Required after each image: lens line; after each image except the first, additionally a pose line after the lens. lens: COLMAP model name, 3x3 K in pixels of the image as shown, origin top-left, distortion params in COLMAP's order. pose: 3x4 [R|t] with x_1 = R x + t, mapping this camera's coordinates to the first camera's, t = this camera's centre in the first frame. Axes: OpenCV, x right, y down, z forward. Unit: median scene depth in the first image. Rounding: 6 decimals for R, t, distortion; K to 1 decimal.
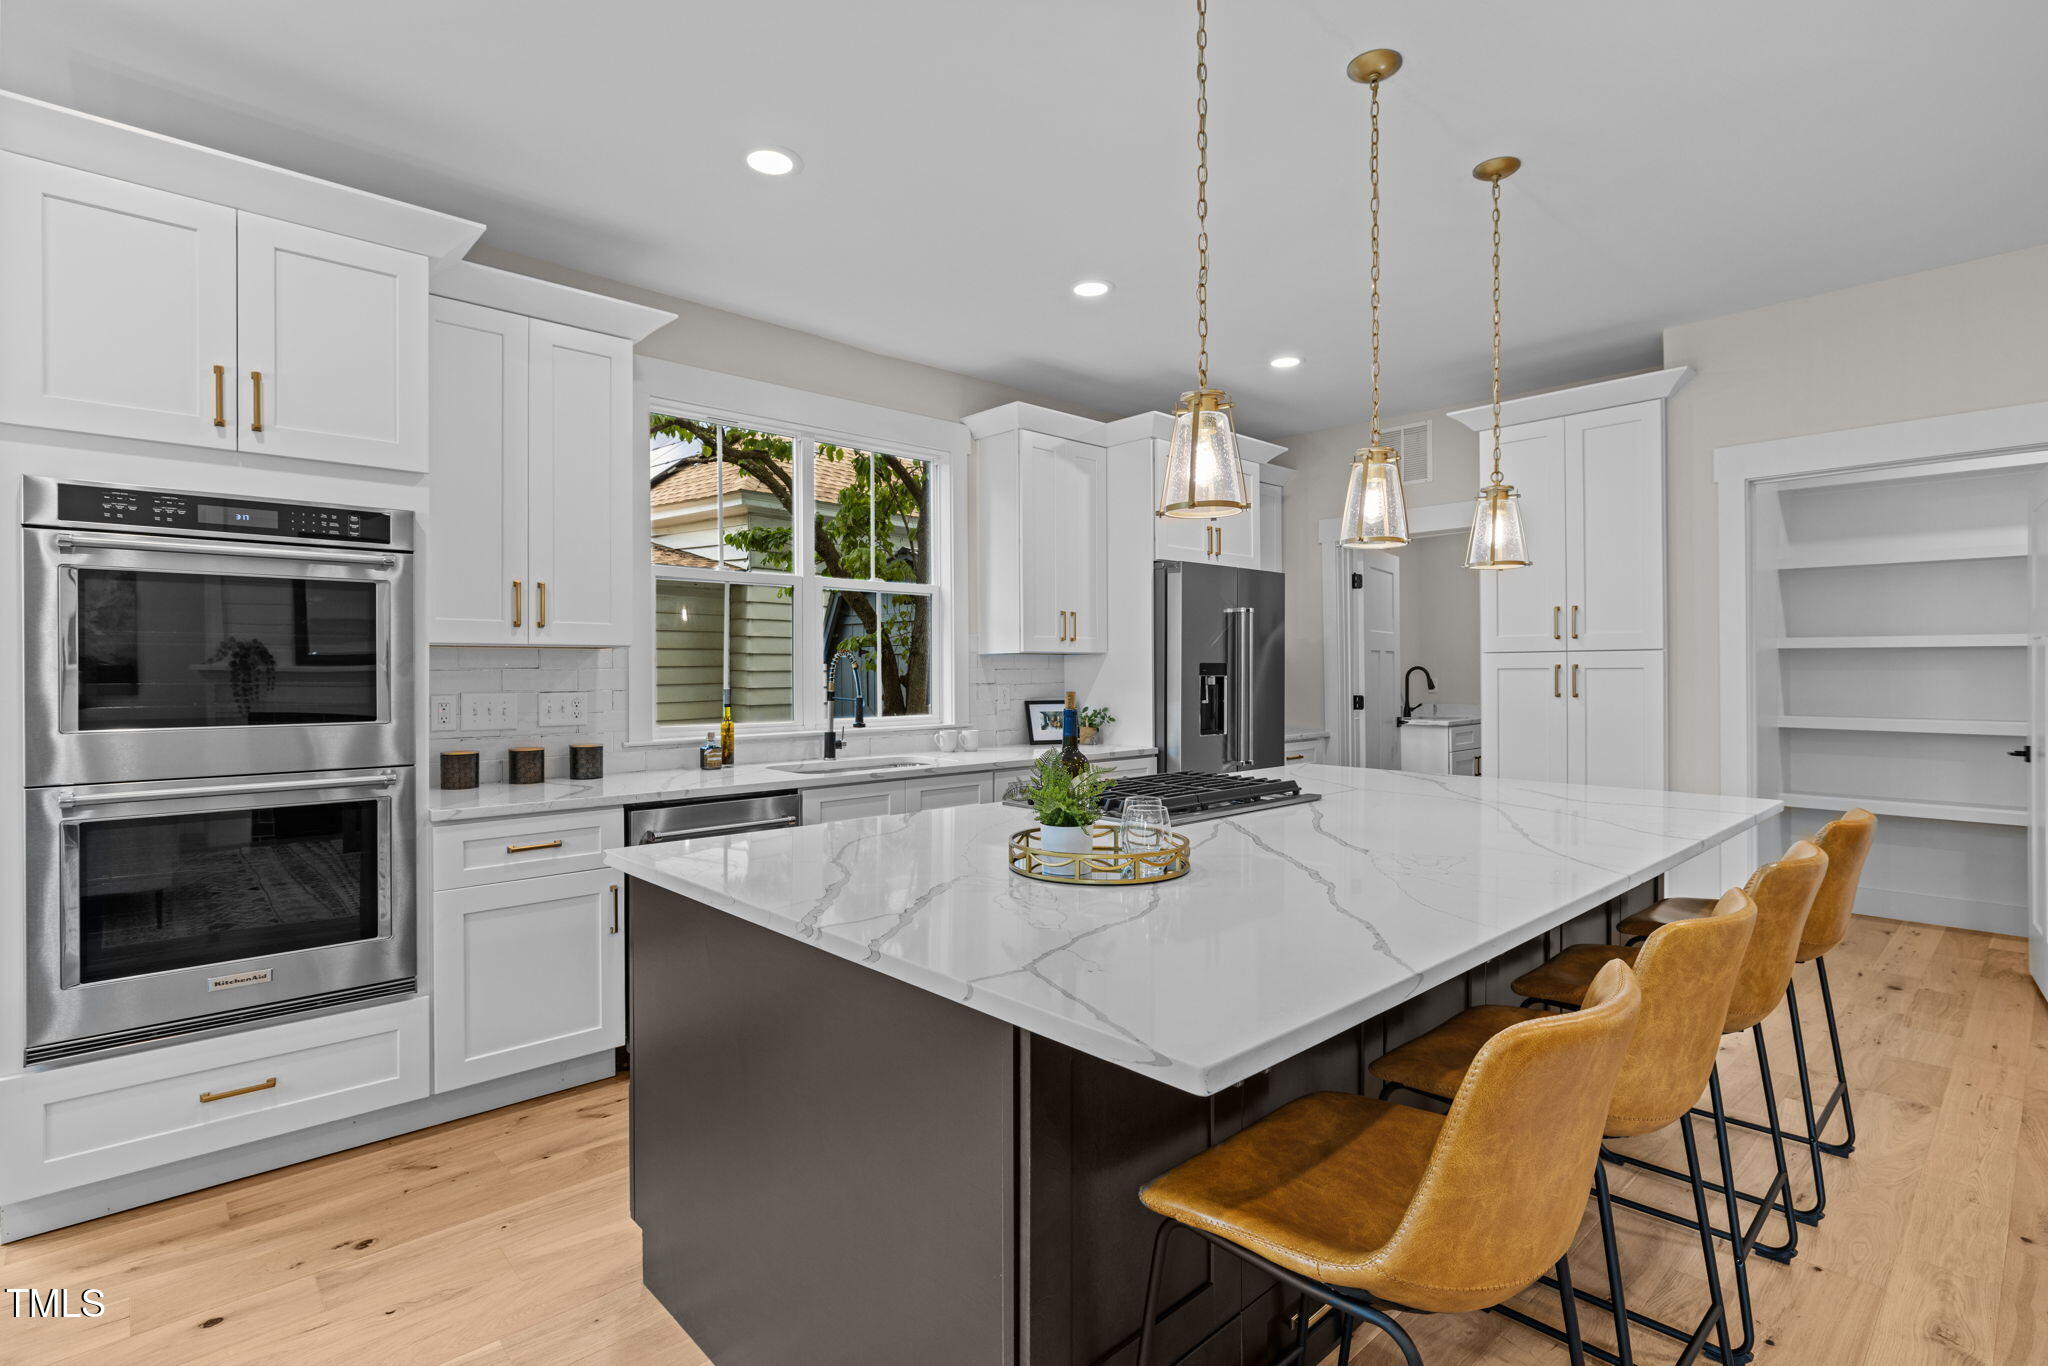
lens RADIAL K [[976.0, 0, 1009.6], [0, 976.0, 672.7], [0, 0, 1]] dist [-0.012137, 0.001217]
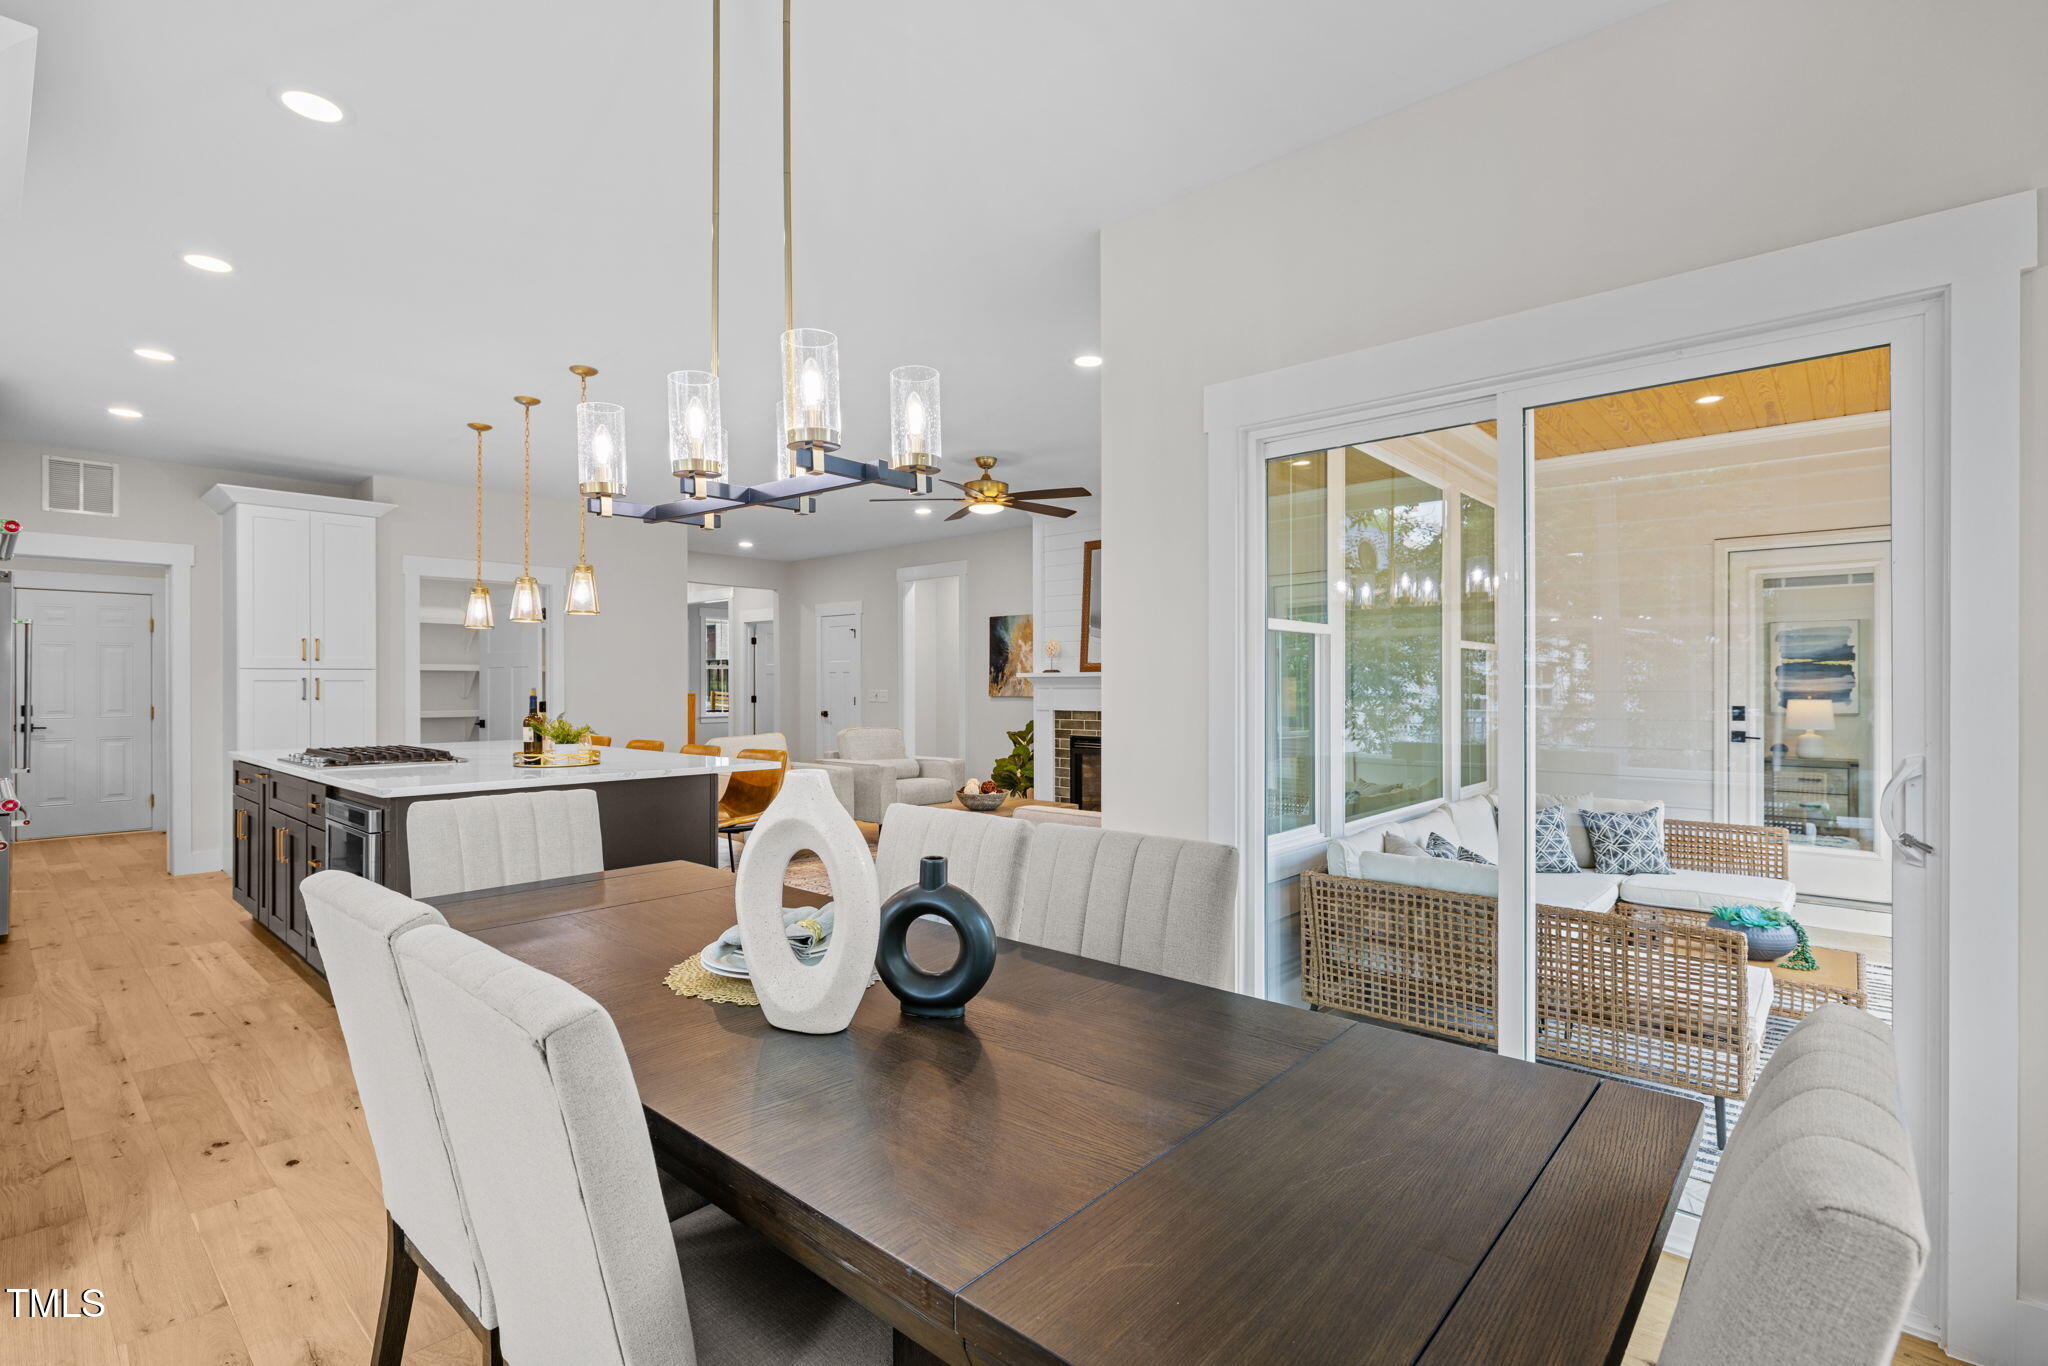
lens RADIAL K [[931.8, 0, 1021.9], [0, 931.8, 684.7], [0, 0, 1]] dist [-0.004758, 0.001476]
pose [[-0.094820, 0.003786, 0.995487, -1.076571], [0.004864, 0.999983, -0.003340, 0.013629], [-0.995483, 0.004525, -0.094836, 0.058739]]
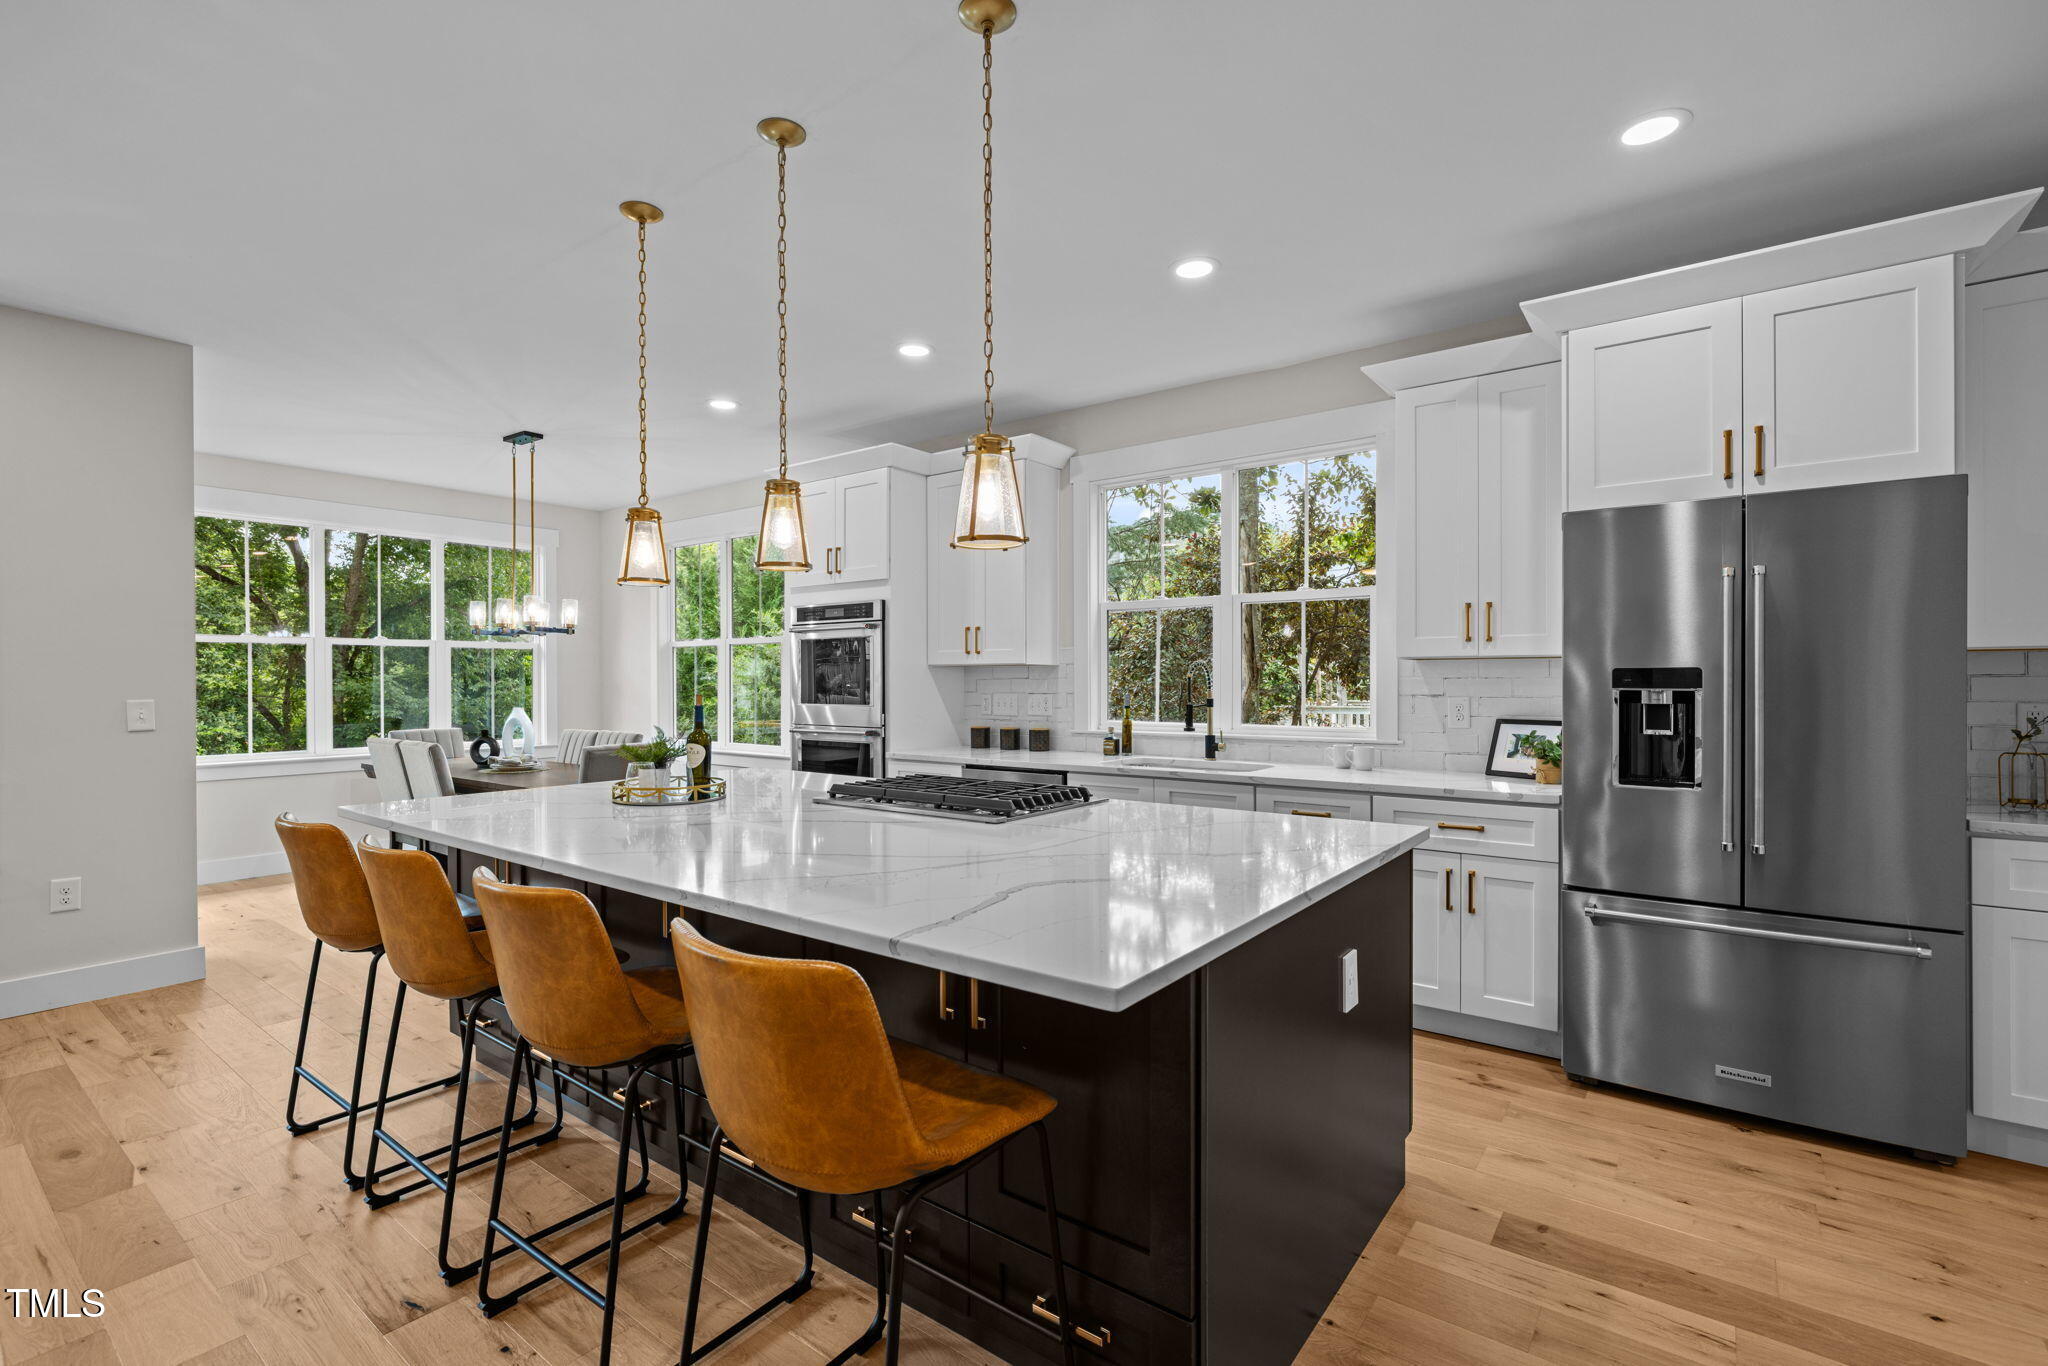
lens RADIAL K [[931.8, 0, 1004.9], [0, 931.8, 681.3], [0, 0, 1]] dist [-0.004758, 0.001476]
pose [[0.164833, 0.003591, -0.986315, 0.897431], [-0.000174, 0.999993, 0.003612, -0.004719], [0.986321, -0.000423, 0.164833, 0.648268]]
